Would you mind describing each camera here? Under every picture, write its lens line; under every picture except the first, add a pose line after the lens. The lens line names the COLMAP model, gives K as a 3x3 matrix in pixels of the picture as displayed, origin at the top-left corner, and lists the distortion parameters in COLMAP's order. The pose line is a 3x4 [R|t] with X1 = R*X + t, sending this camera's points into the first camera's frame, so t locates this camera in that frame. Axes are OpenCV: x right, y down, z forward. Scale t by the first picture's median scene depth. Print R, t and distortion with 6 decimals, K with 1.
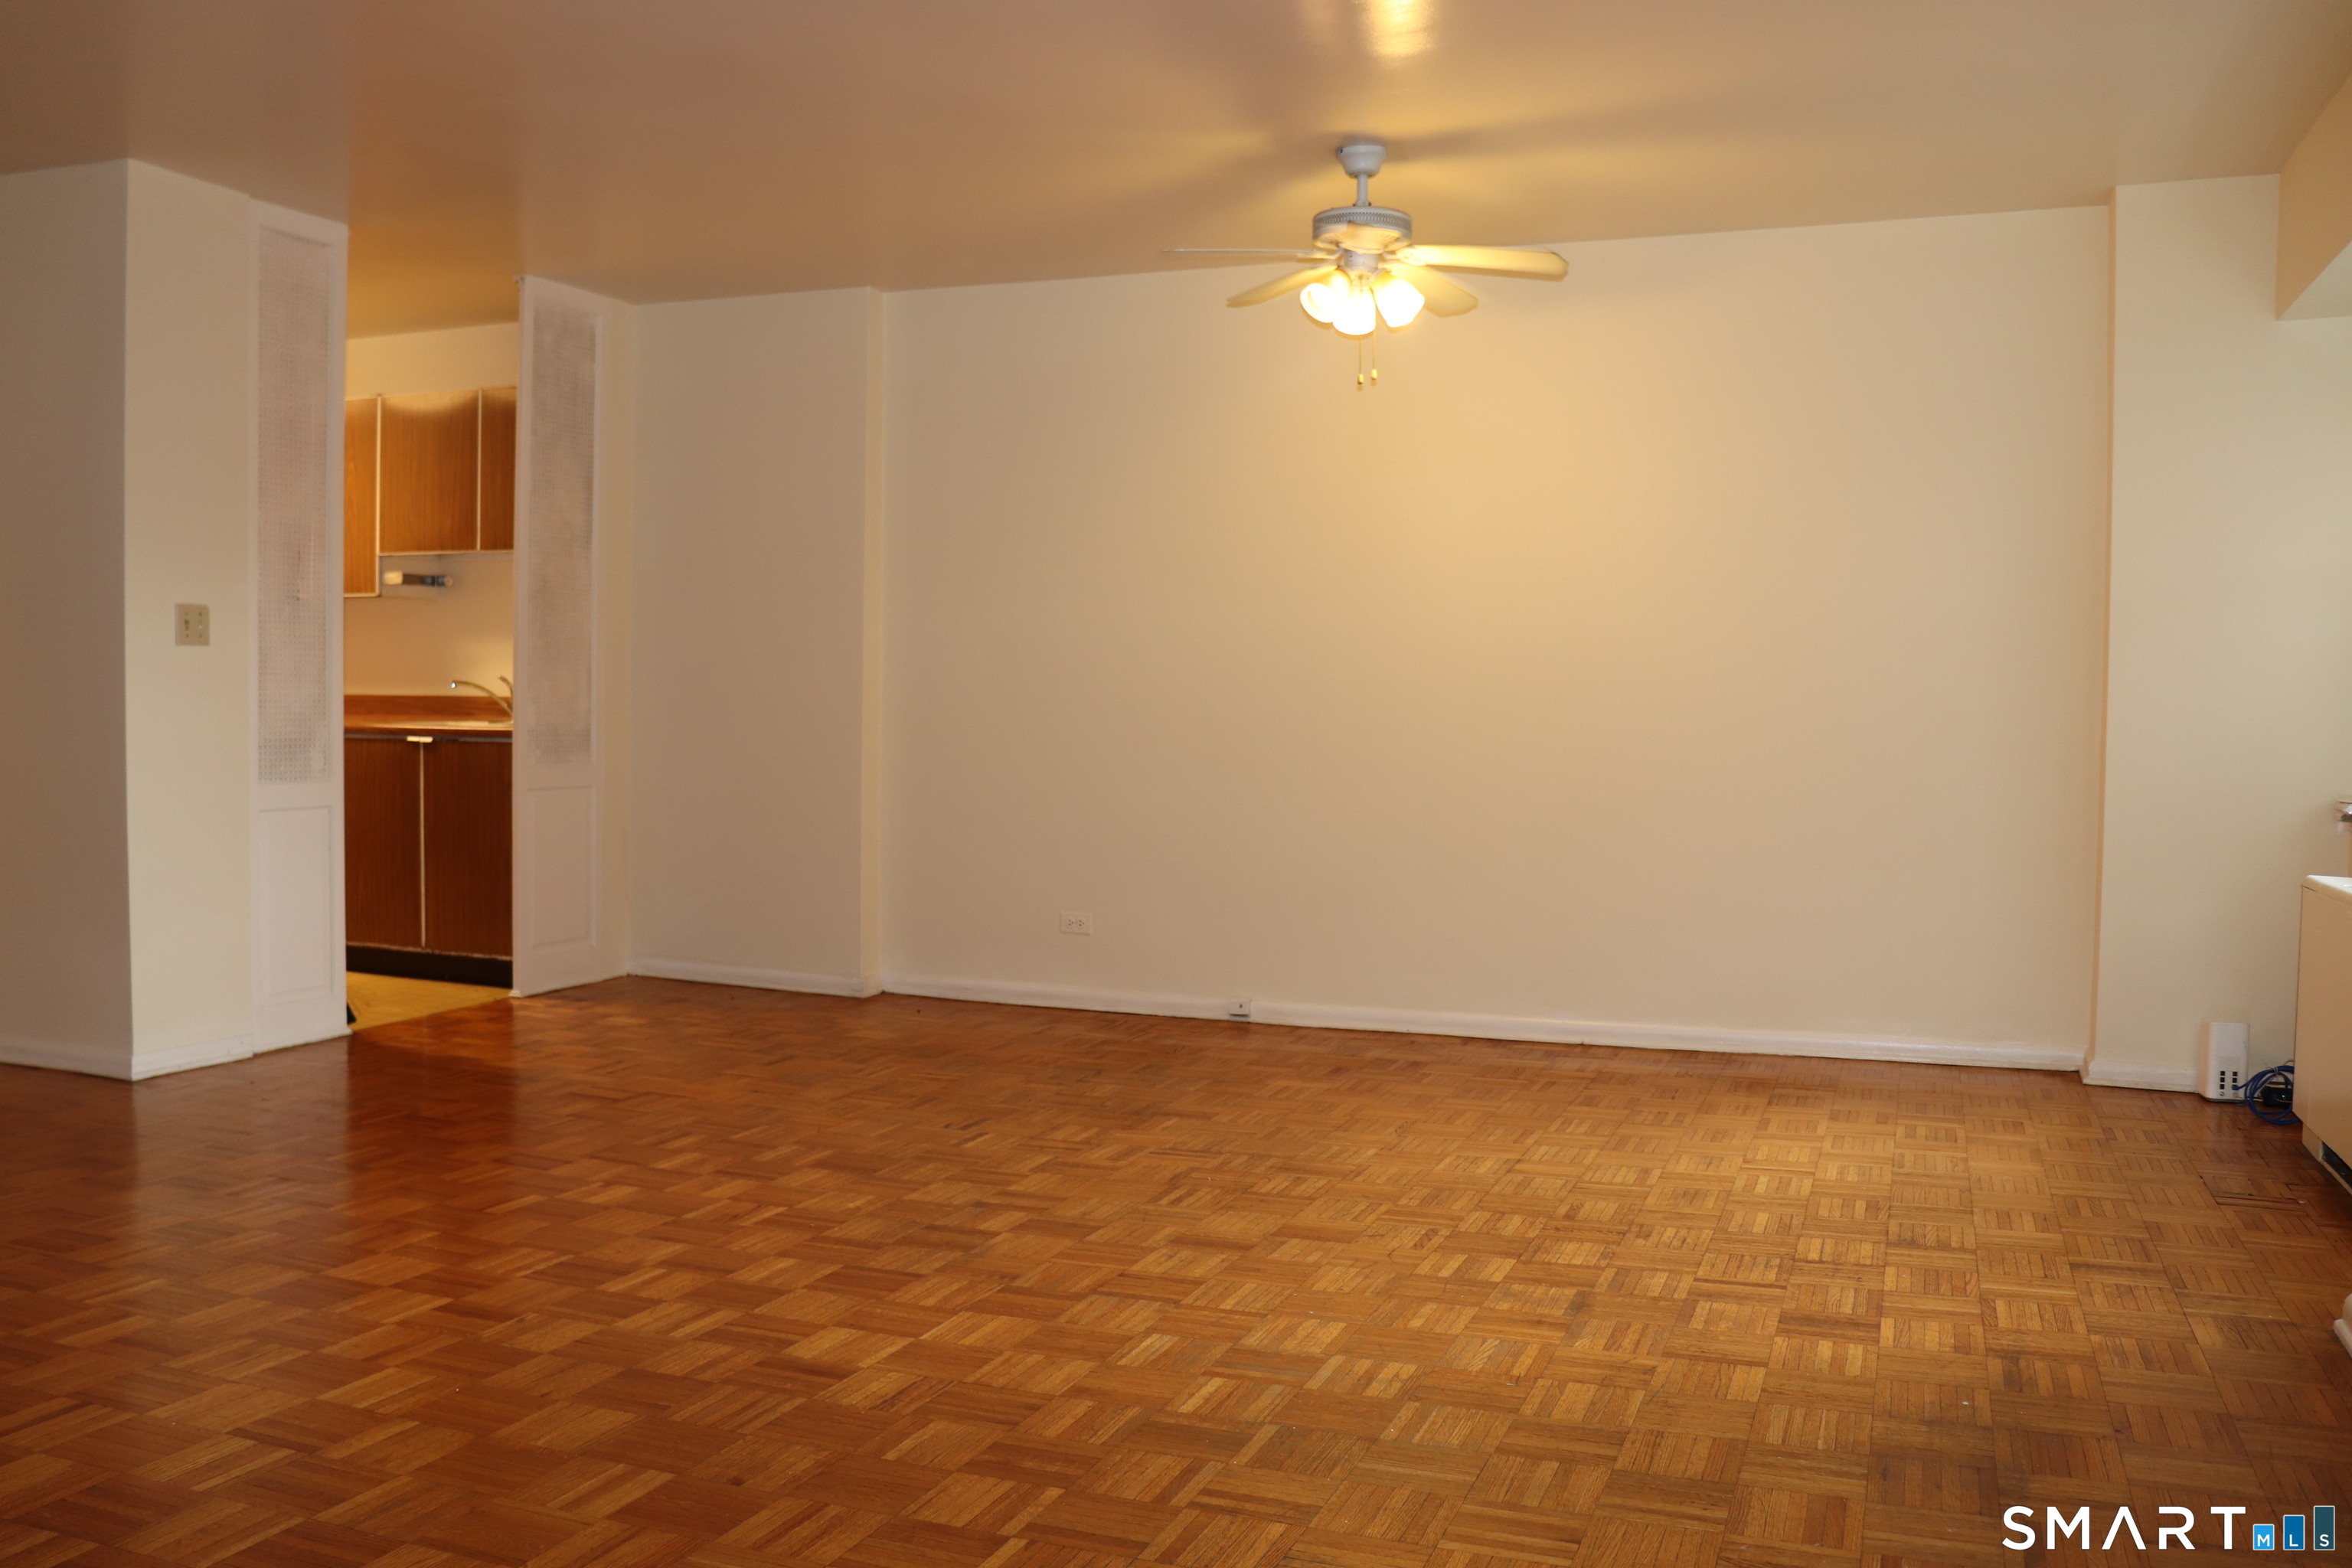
lens RADIAL K [[1973.0, 0, 1185.4], [0, 1973.0, 782.0], [0, 0, 1]] dist [-0.128463, 0.125269]
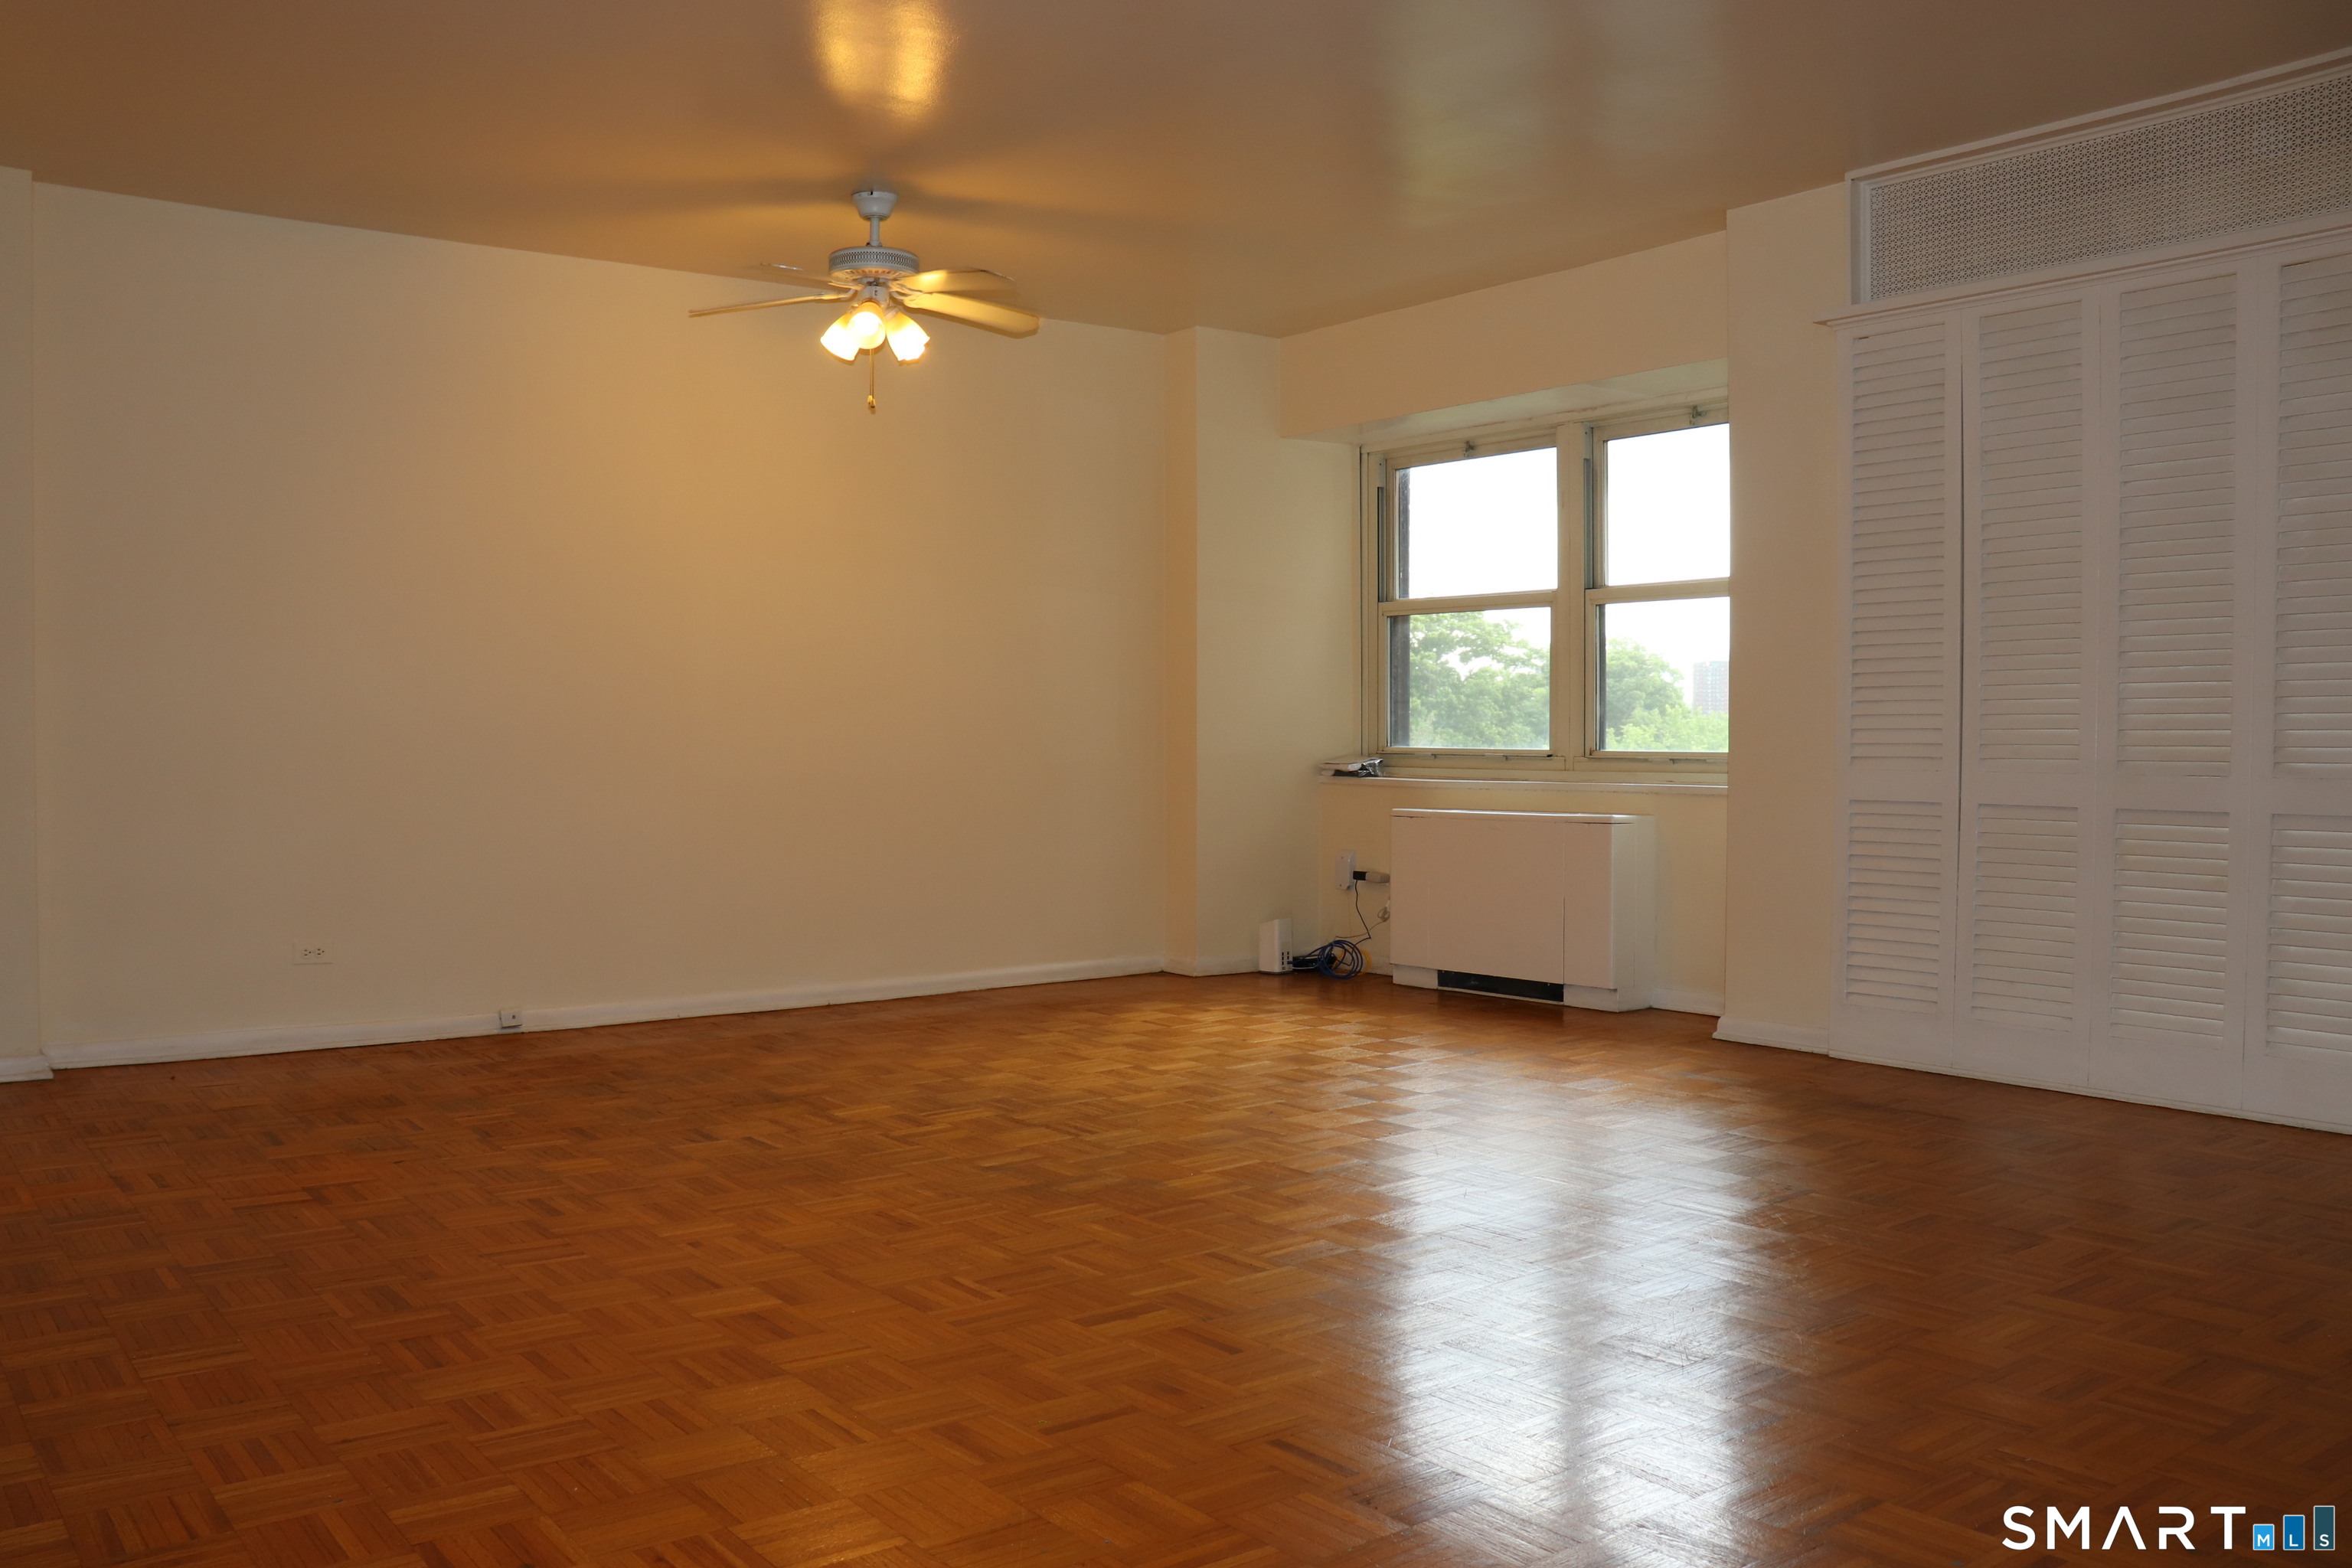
lens RADIAL K [[1973.0, 0, 1186.9], [0, 1973.0, 773.9], [0, 0, 1]] dist [-0.128463, 0.125269]
pose [[0.541847, -0.035973, 0.839707, -0.618259], [0.038812, 0.999089, 0.017756, -0.009152], [-0.839581, 0.022969, 0.542749, 0.218609]]
